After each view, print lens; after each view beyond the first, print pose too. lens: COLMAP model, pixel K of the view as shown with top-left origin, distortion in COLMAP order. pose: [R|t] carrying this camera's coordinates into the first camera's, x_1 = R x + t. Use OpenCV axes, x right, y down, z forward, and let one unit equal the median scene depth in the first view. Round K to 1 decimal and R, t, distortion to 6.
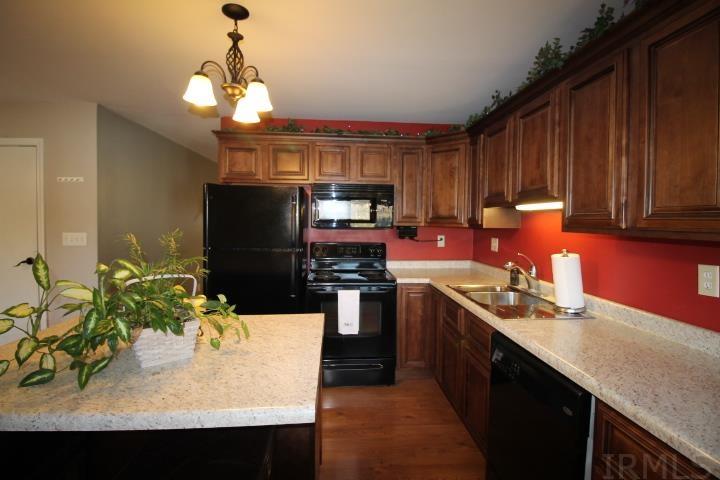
lens RADIAL K [[335.5, 0, 360.6], [0, 335.5, 228.7], [0, 0, 1]] dist [-0.017824, -0.000860]
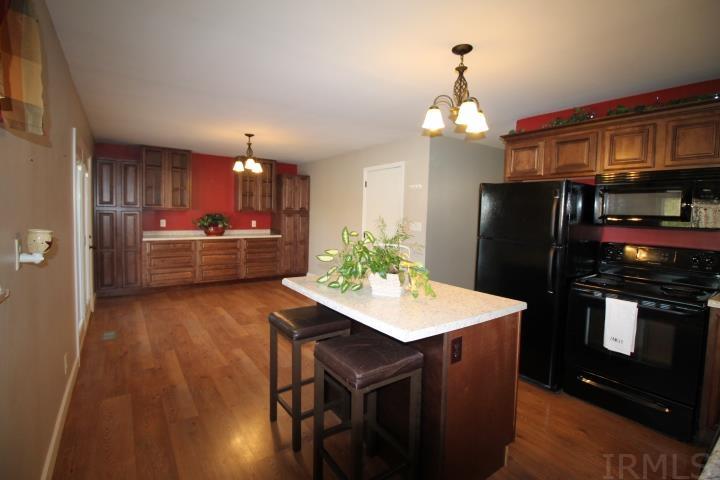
lens RADIAL K [[335.5, 0, 360.6], [0, 335.5, 228.7], [0, 0, 1]] dist [-0.017824, -0.000860]
pose [[0.511233, 0.045868, -0.858217, 0.321839], [-0.042127, 0.998712, 0.028283, 0.009688], [0.858409, 0.021695, 0.512507, 0.014442]]
